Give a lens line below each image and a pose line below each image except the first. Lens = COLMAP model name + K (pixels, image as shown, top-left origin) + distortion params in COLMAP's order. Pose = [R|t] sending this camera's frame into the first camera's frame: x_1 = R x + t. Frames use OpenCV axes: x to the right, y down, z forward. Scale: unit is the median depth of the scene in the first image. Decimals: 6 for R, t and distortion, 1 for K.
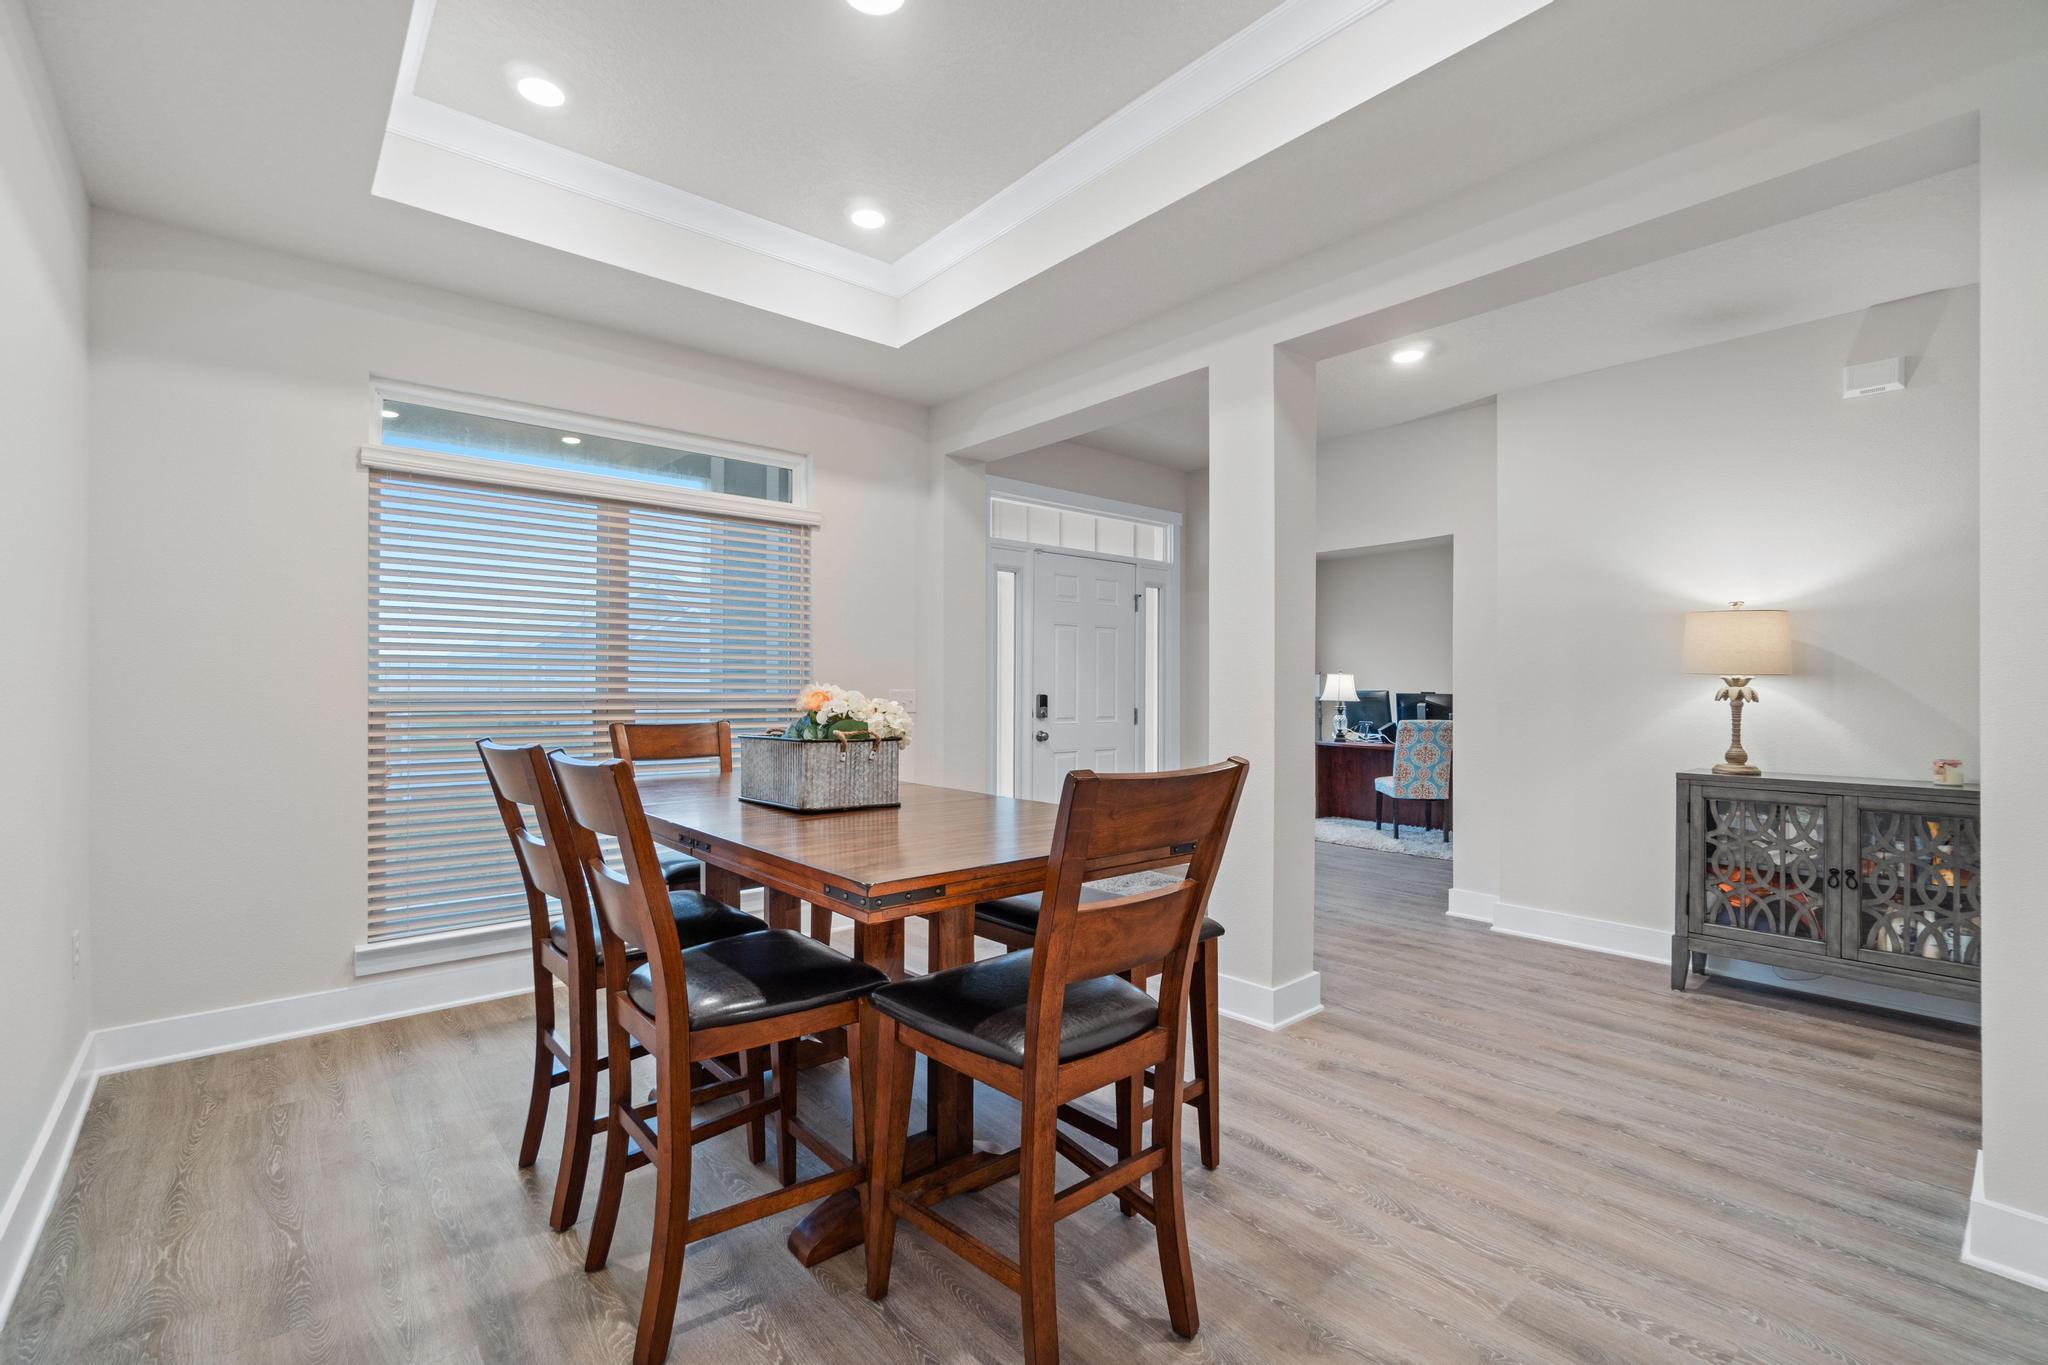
lens RADIAL K [[906.0, 0, 1013.3], [0, 906.0, 694.0], [0, 0, 1]] dist [-0.007614, 0.001301]
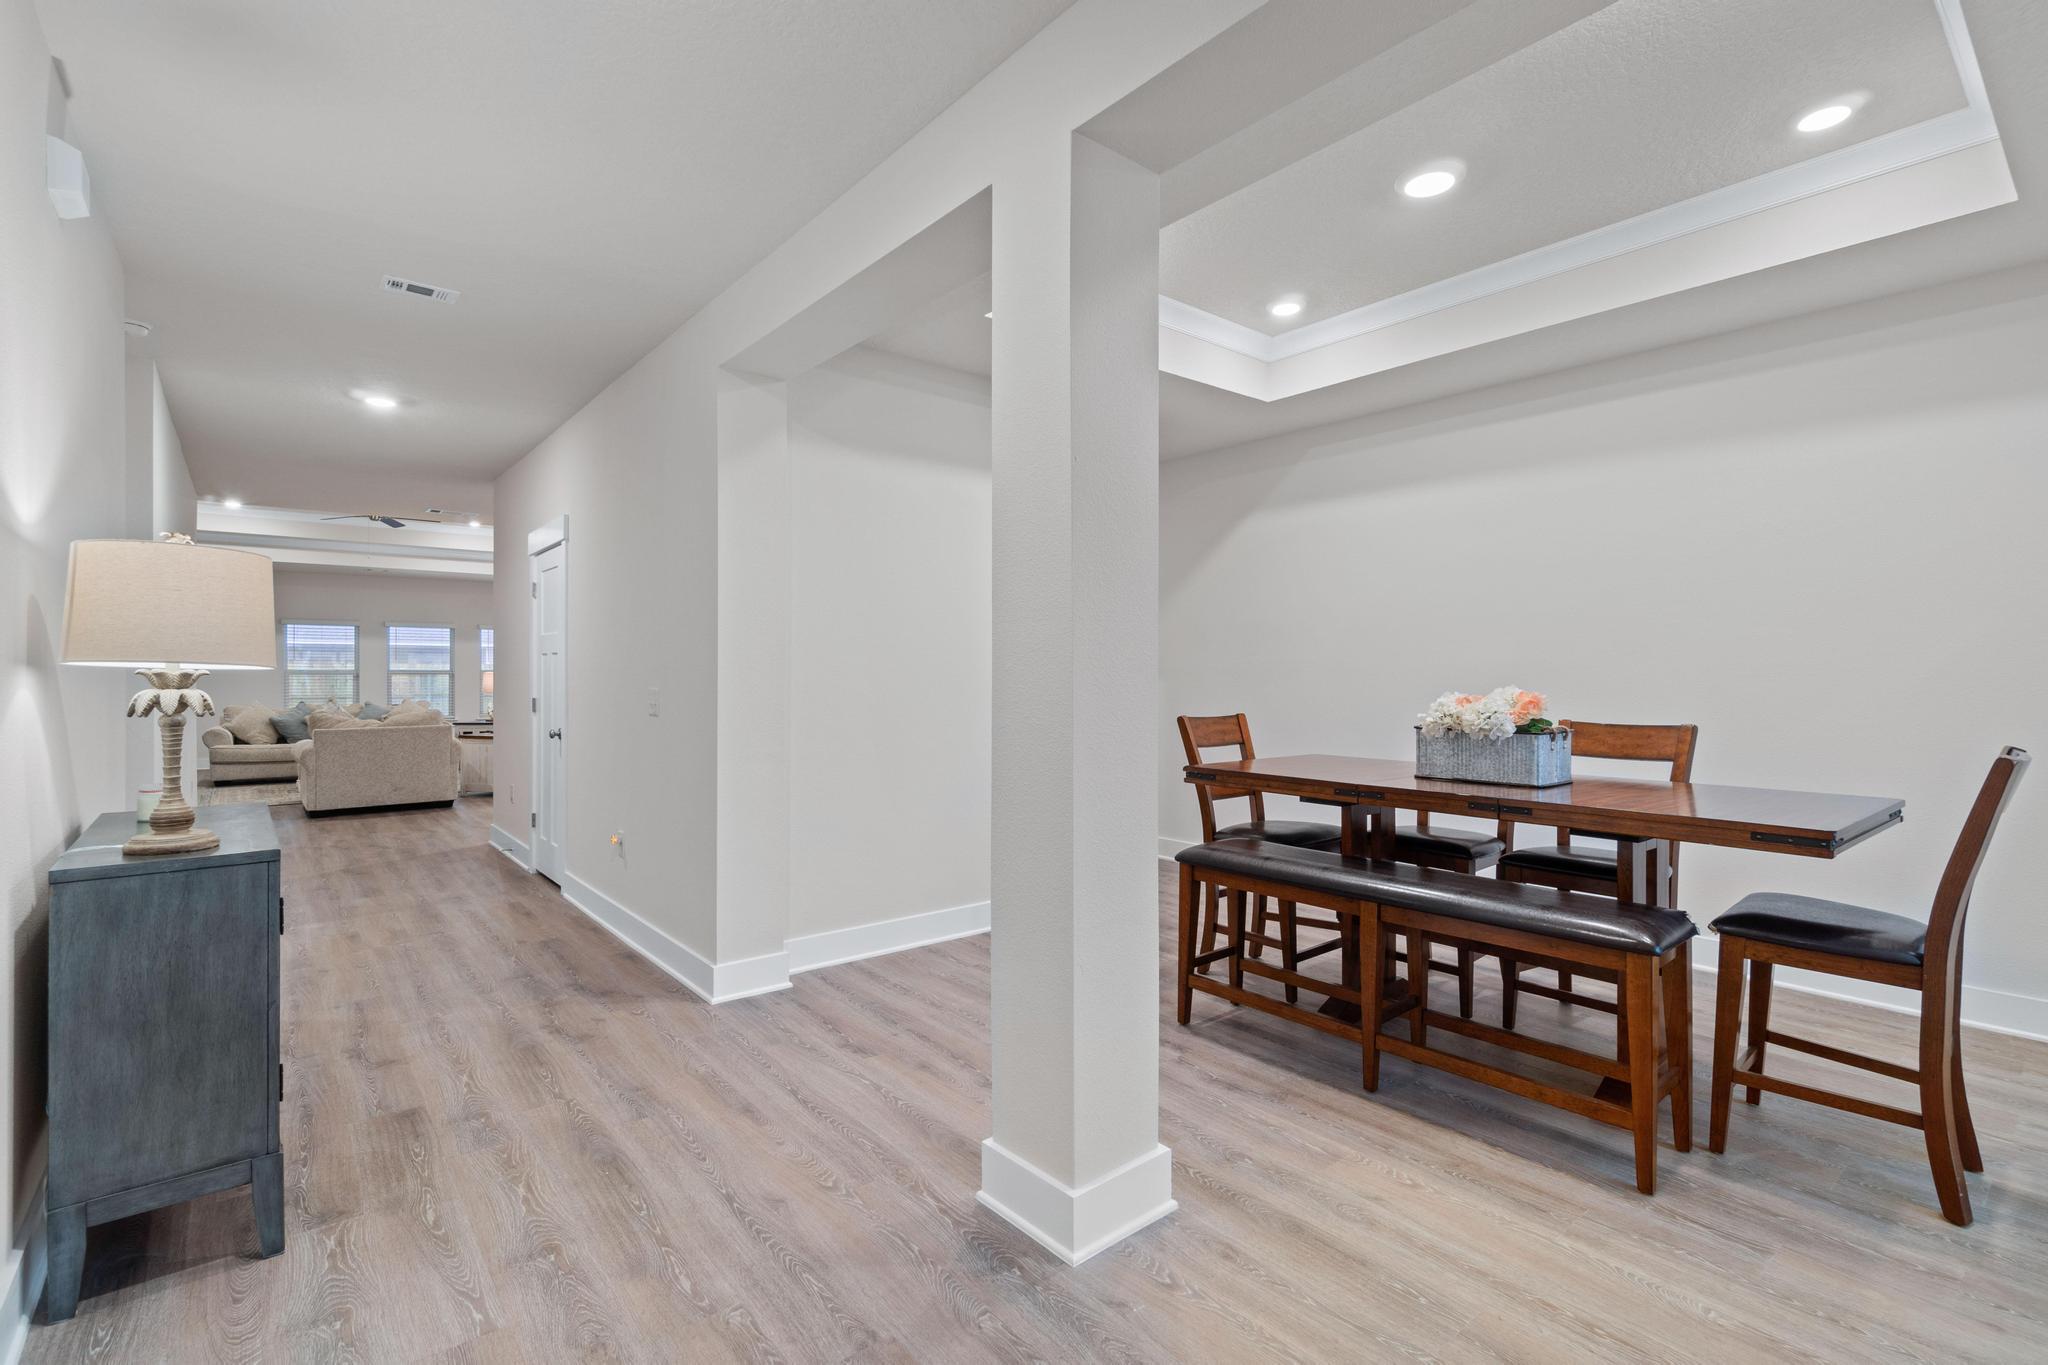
lens RADIAL K [[906.0, 0, 1022.6], [0, 906.0, 689.2], [0, 0, 1]] dist [-0.007614, 0.001301]
pose [[-0.999770, -0.006349, 0.020463, 0.146643], [-0.005877, 0.999717, 0.023054, -0.012171], [-0.020603, 0.022929, -0.999525, 0.795431]]
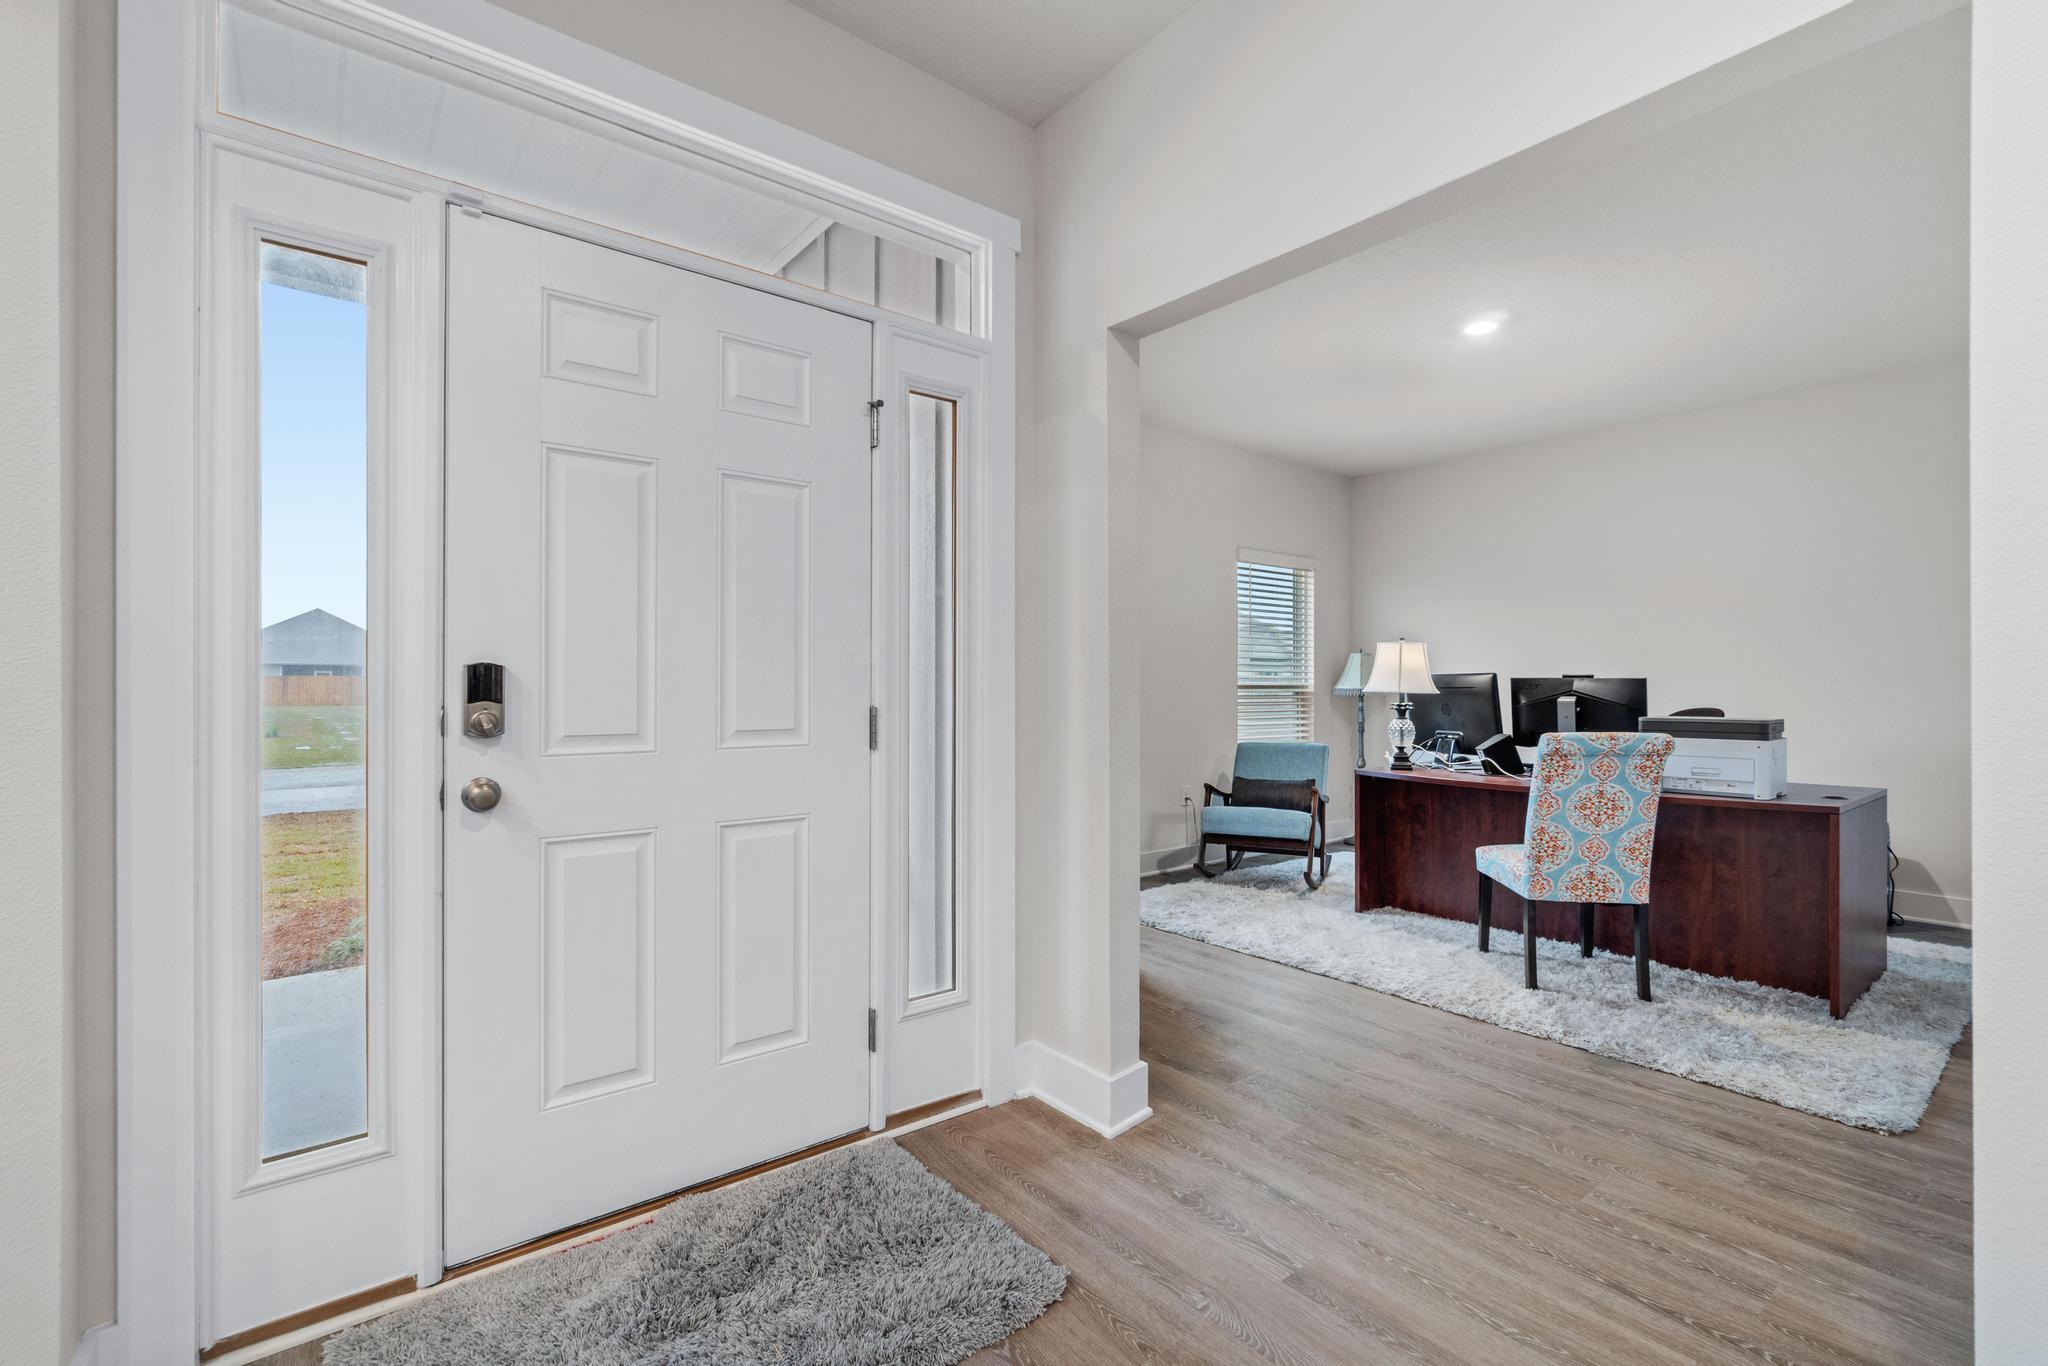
lens RADIAL K [[906.0, 0, 1008.0], [0, 906.0, 683.4], [0, 0, 1]] dist [-0.007614, 0.001301]
pose [[0.999318, -0.000370, -0.036914, 0.172497], [0.000028, 0.999957, -0.009272, 0.008135], [0.036916, 0.009265, 0.999275, 0.529383]]
